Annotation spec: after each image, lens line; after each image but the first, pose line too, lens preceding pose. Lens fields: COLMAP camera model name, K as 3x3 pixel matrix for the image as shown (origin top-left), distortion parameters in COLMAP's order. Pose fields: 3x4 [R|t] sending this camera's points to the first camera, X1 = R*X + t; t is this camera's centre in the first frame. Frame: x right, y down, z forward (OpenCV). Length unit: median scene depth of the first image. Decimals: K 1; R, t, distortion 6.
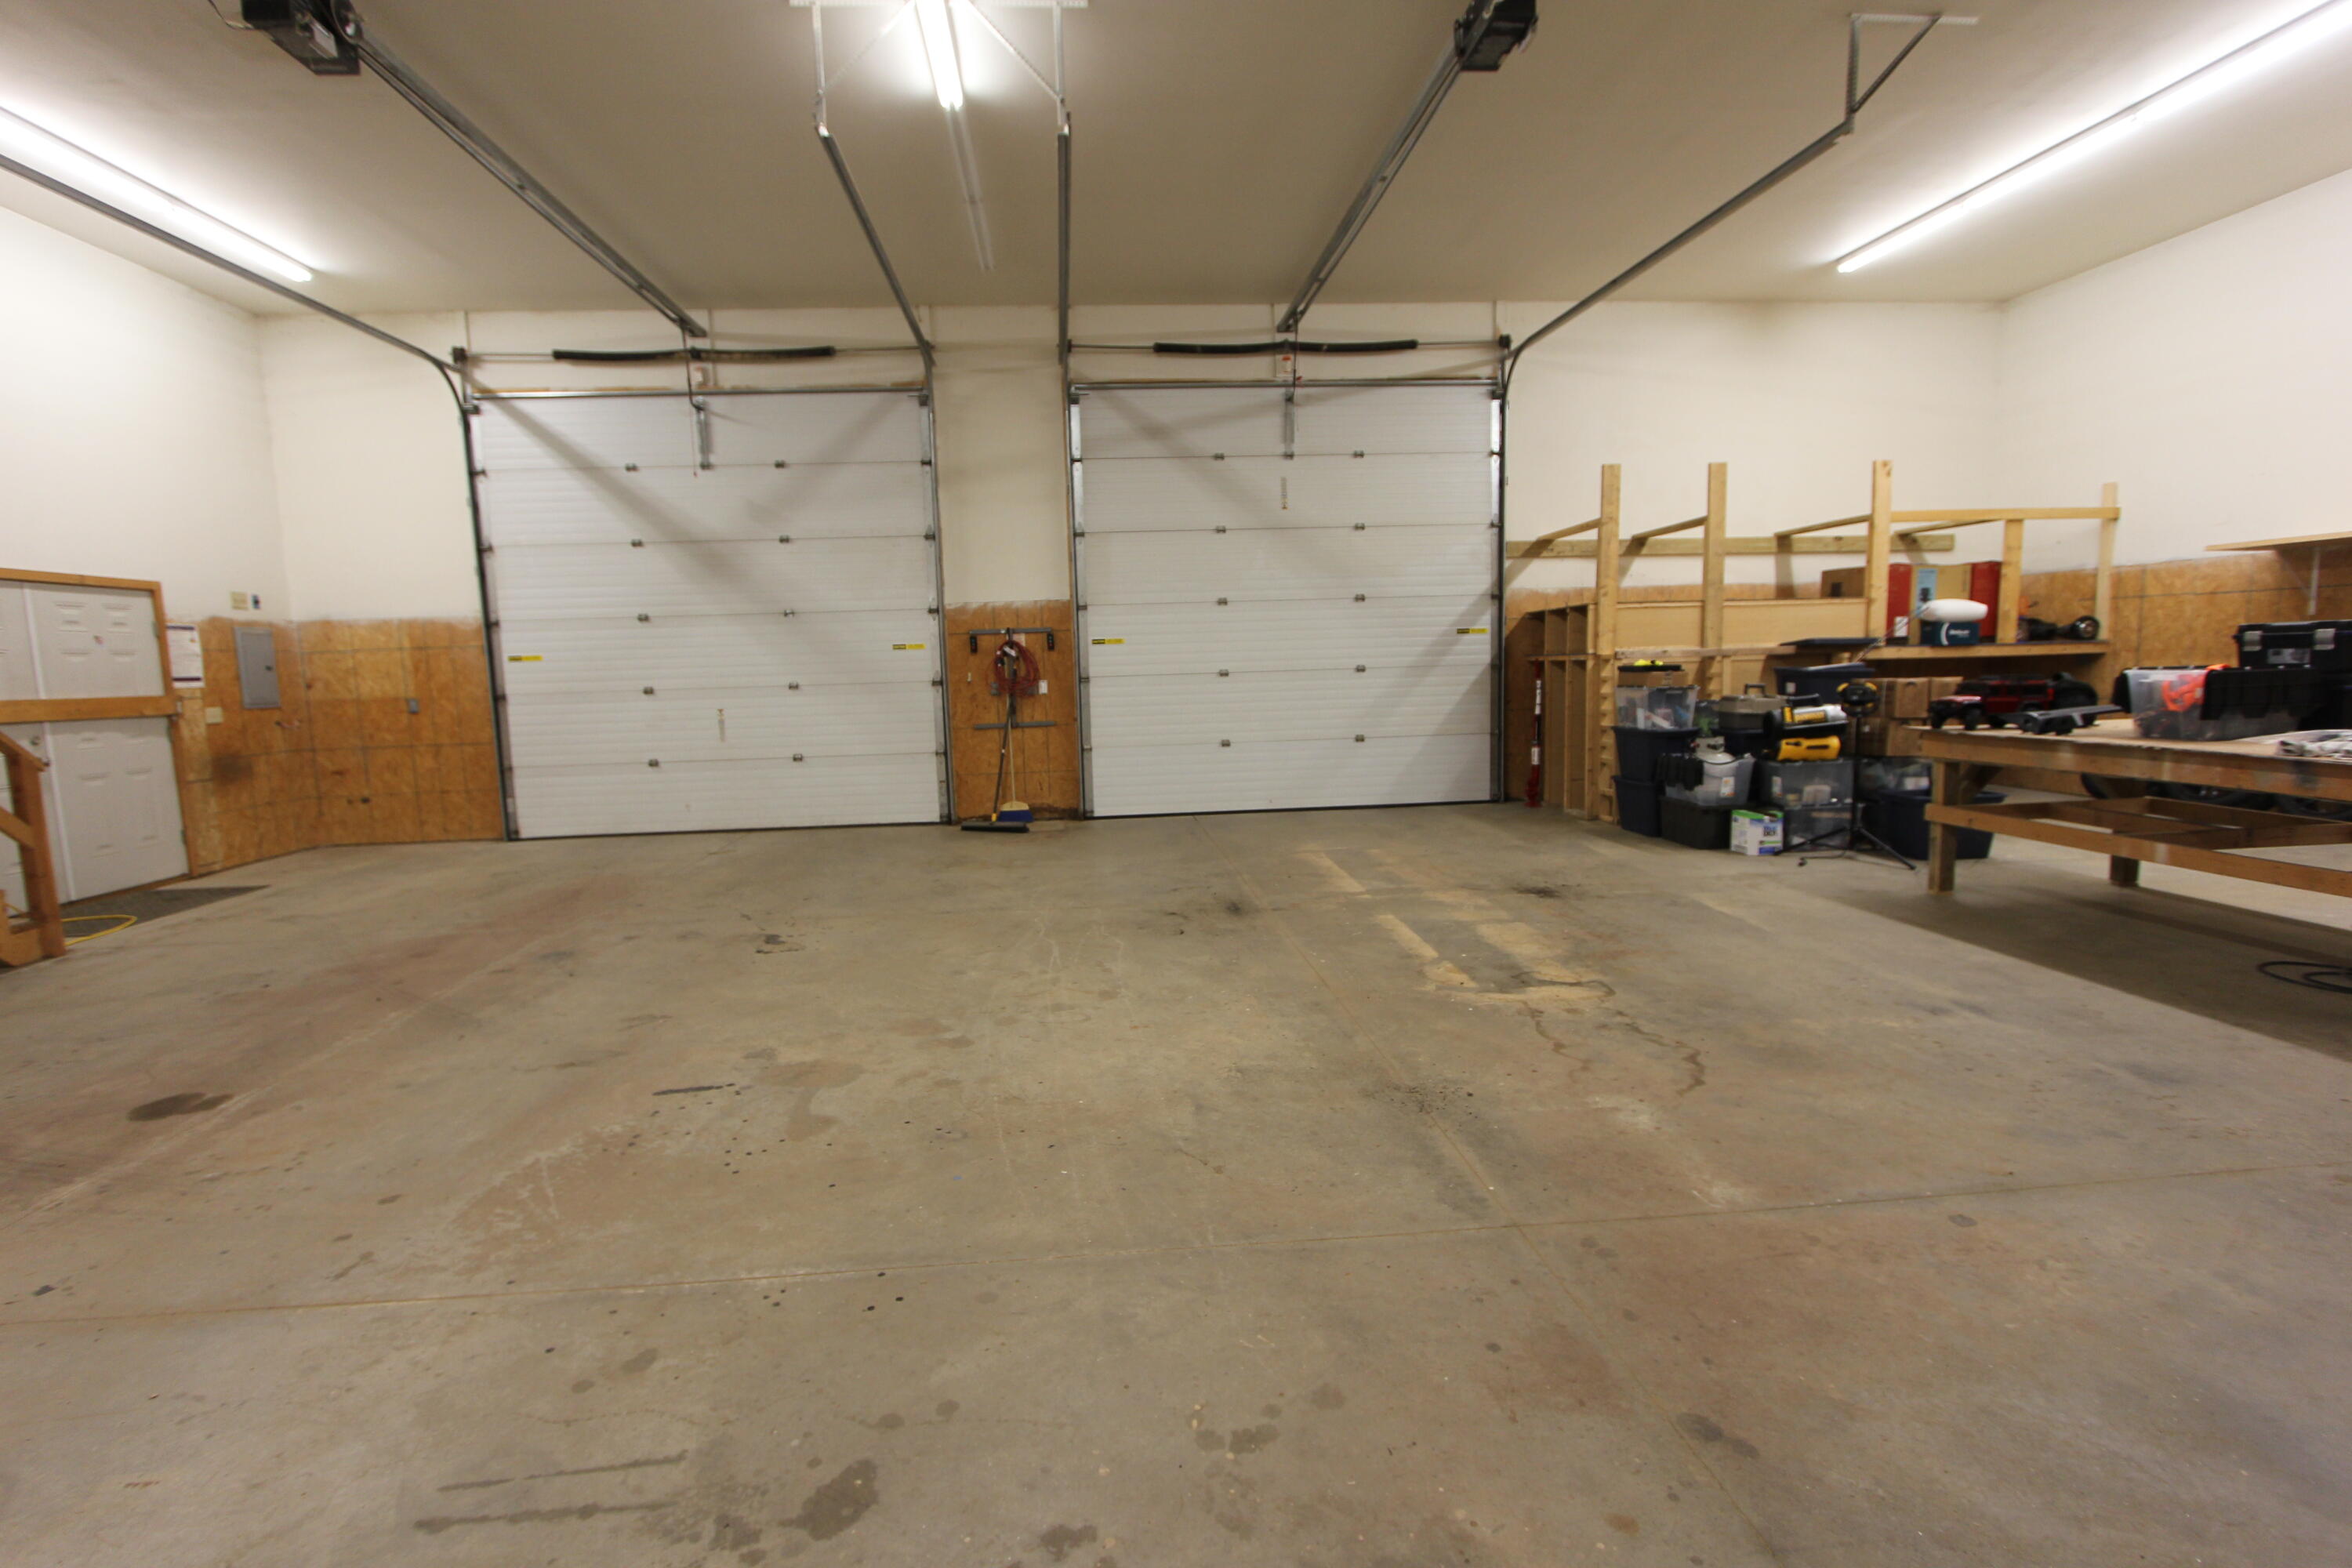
lens RADIAL K [[1084.4, 0, 1152.9], [0, 1084.4, 795.4], [0, 0, 1]] dist [-0.021386, 0.003548]
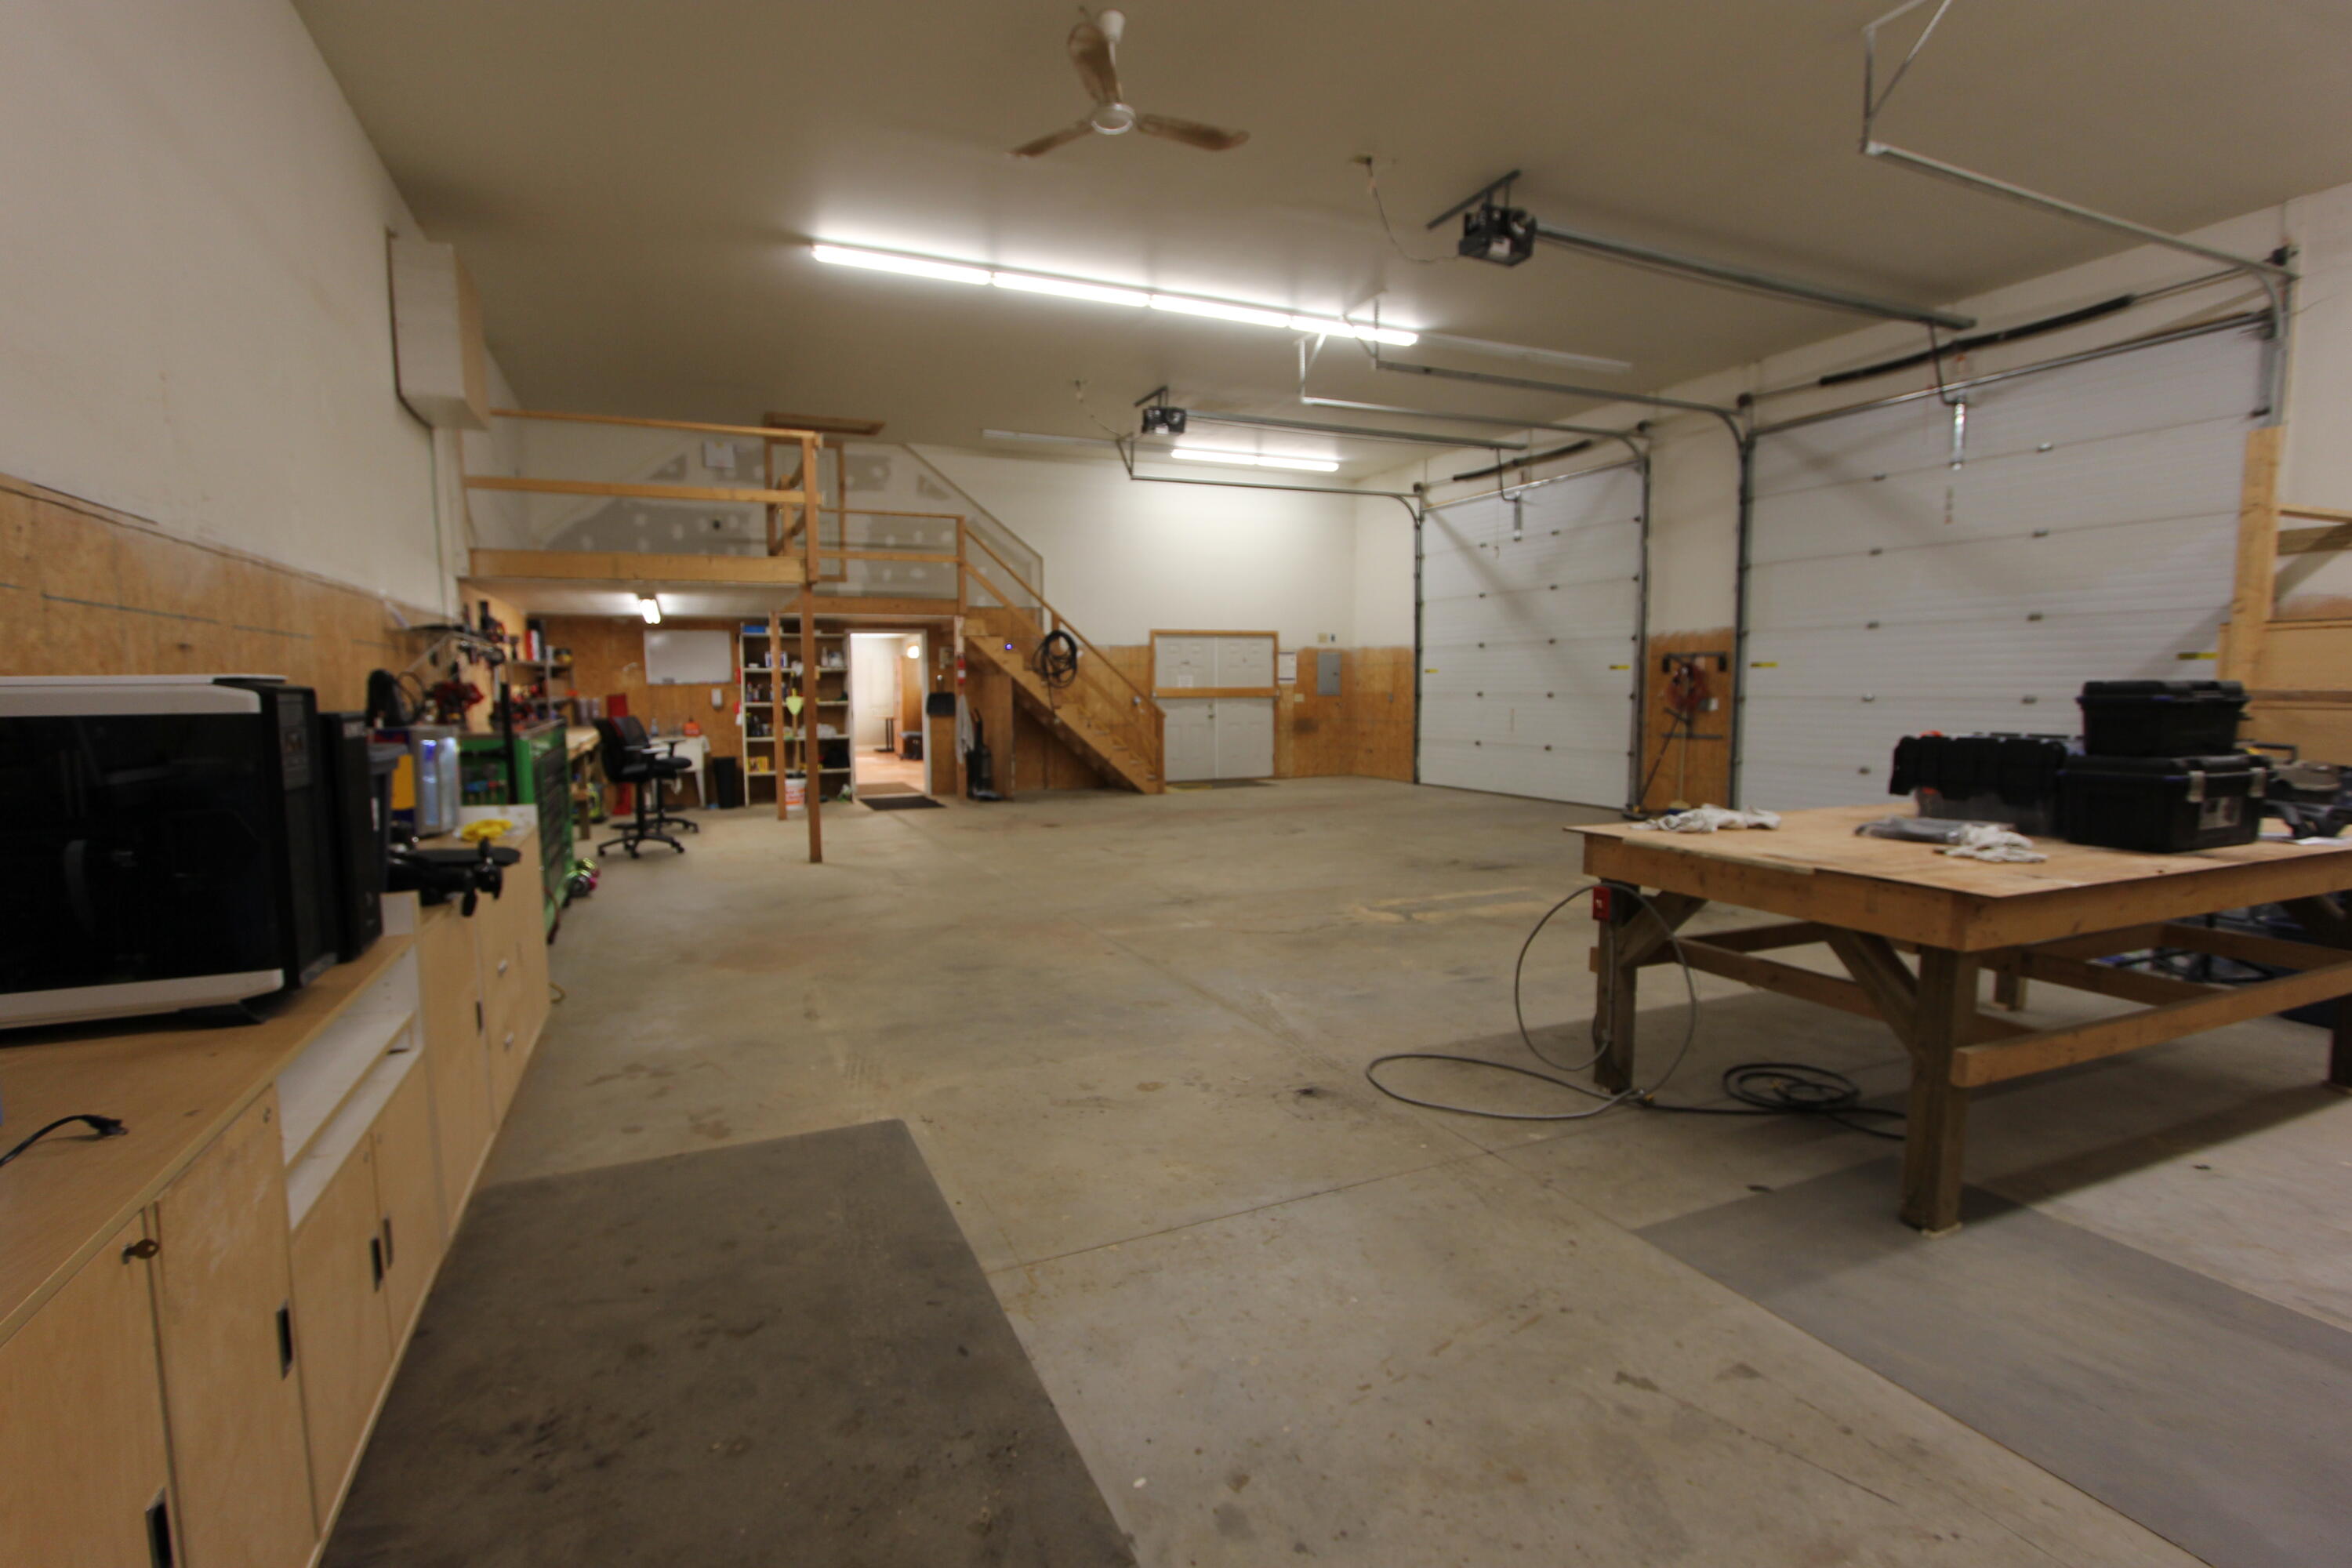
lens RADIAL K [[1084.4, 0, 1152.9], [0, 1084.4, 793.6], [0, 0, 1]] dist [-0.021386, 0.003548]
pose [[0.335165, 0.121737, -0.934261, 0.940179], [-0.116575, 0.989356, 0.087095, -0.046312], [0.934920, 0.079720, 0.345789, 0.089810]]
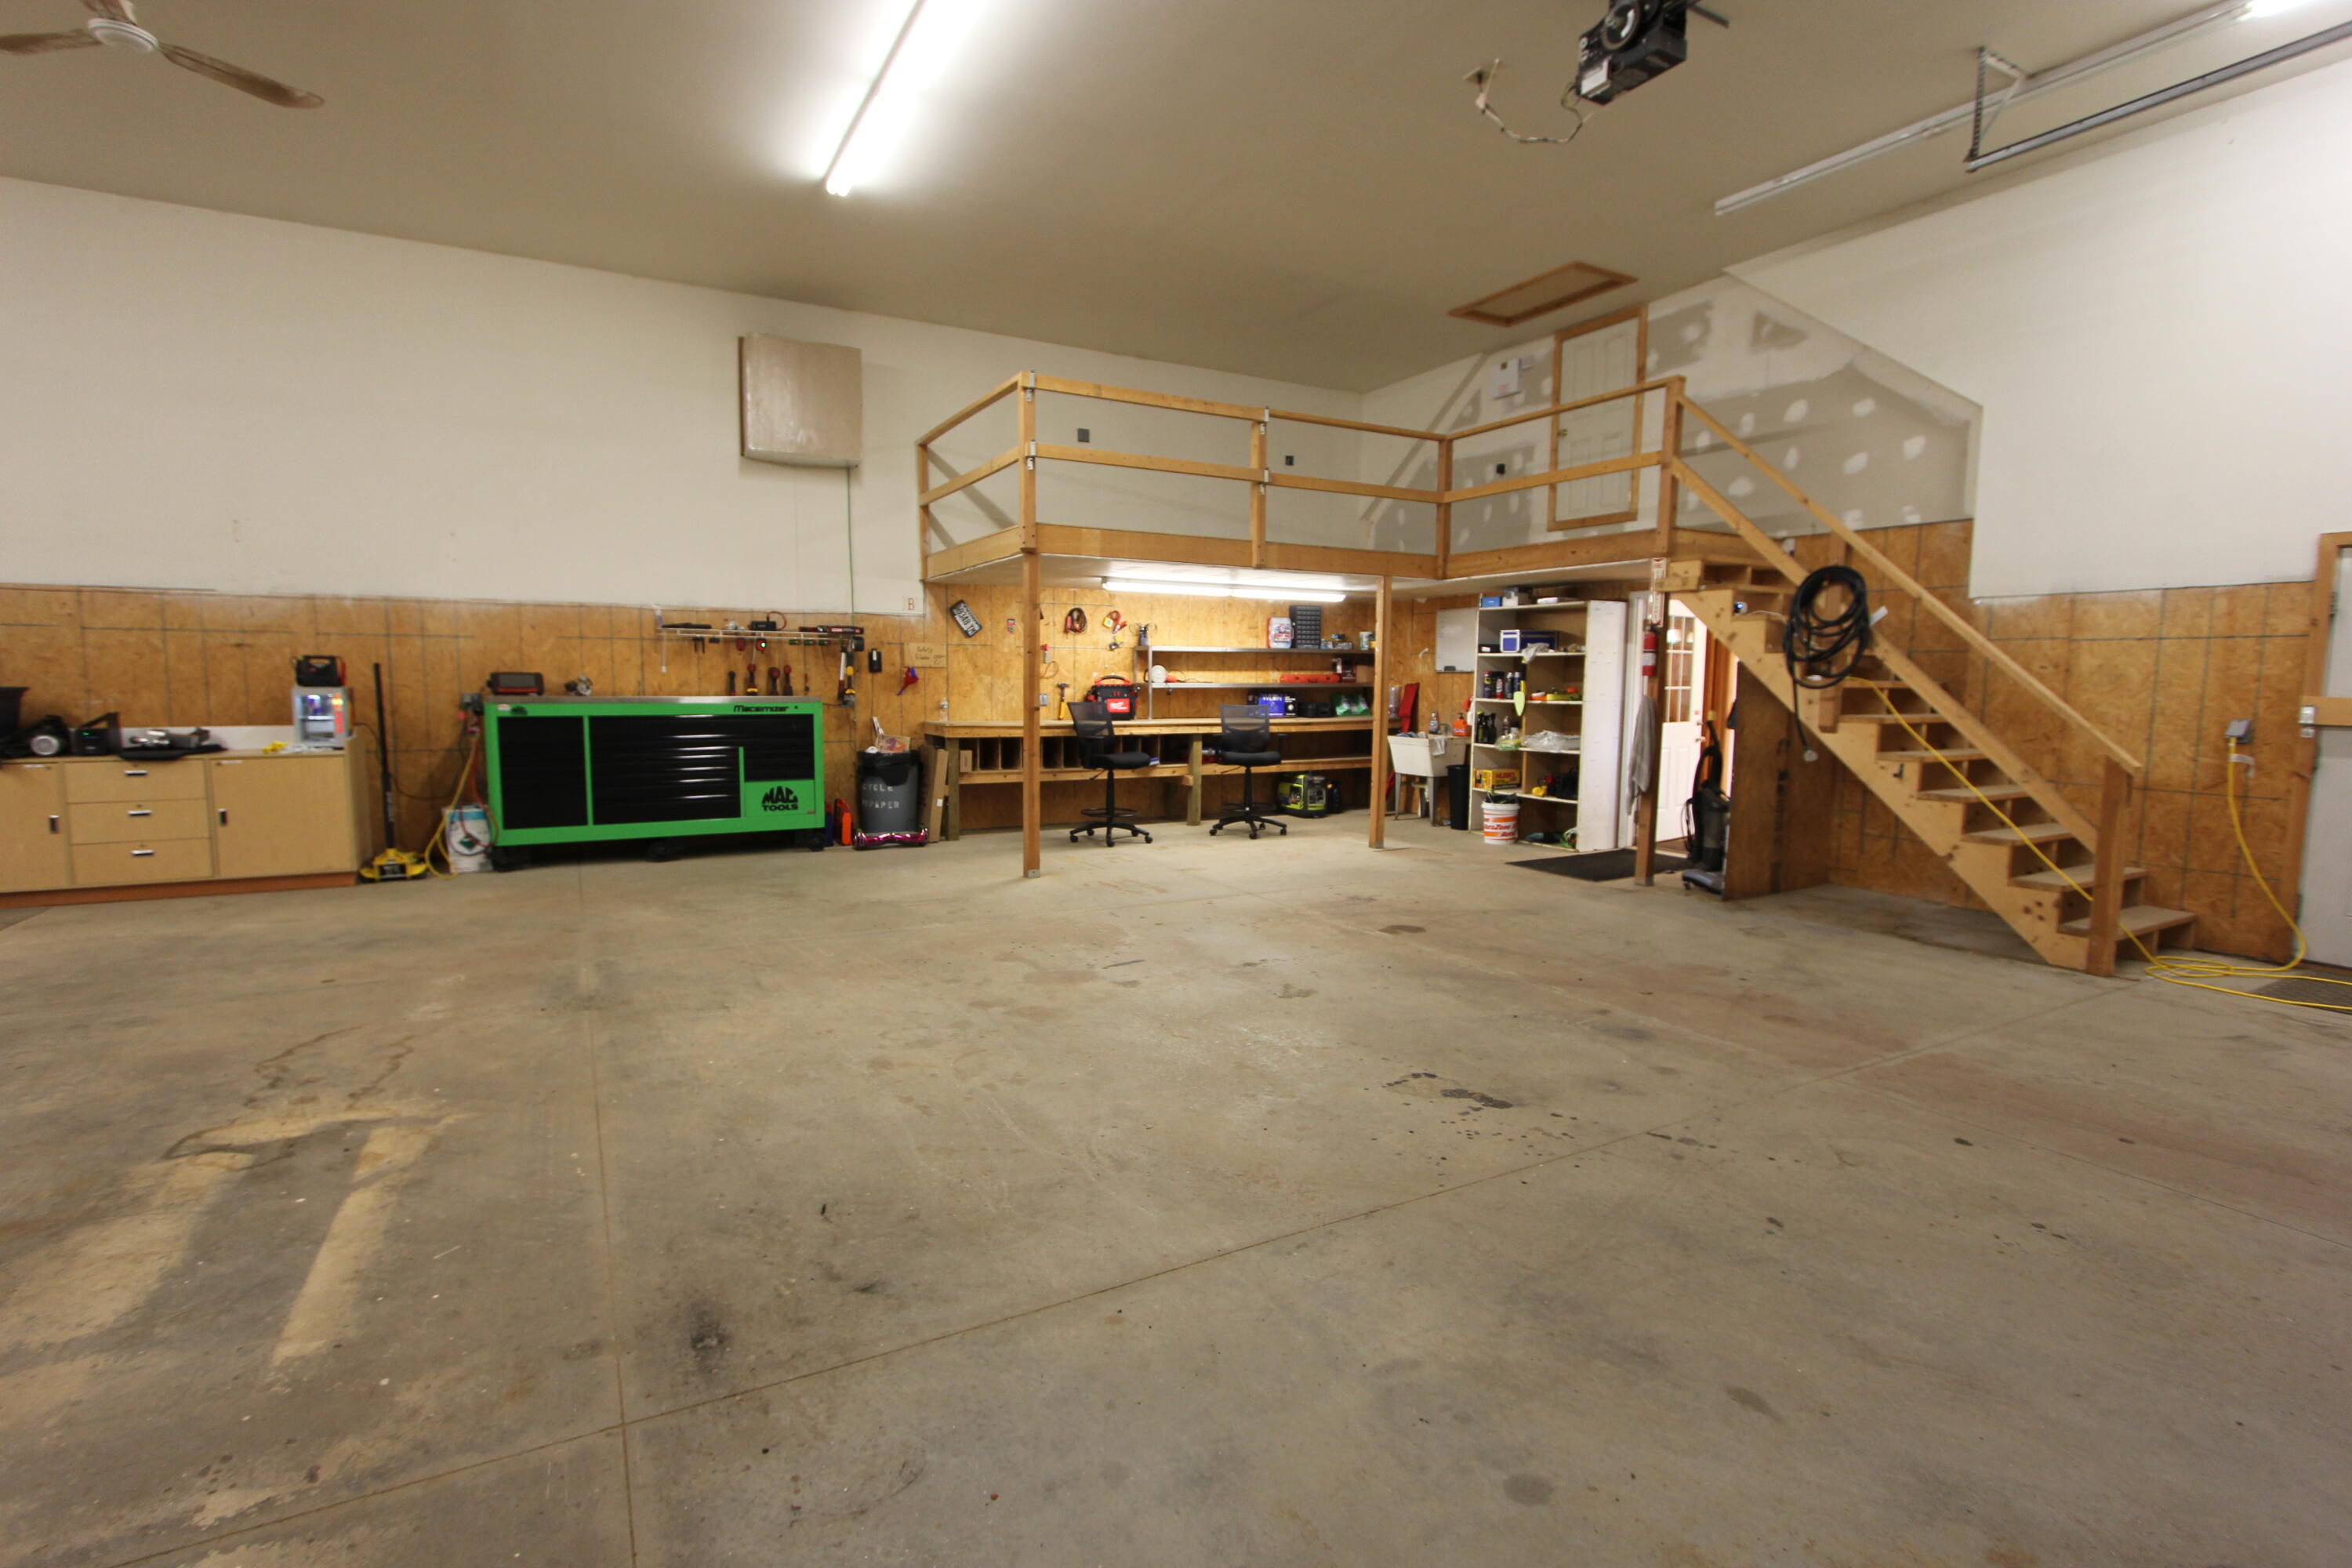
lens RADIAL K [[1084.4, 0, 1156.0], [0, 1084.4, 788.4], [0, 0, 1]] dist [-0.021386, 0.003548]
pose [[-0.910008, 0.063631, -0.409679, 0.057471], [-0.033161, 0.973815, 0.224910, -0.136405], [0.413262, 0.218255, -0.884070, 1.057517]]
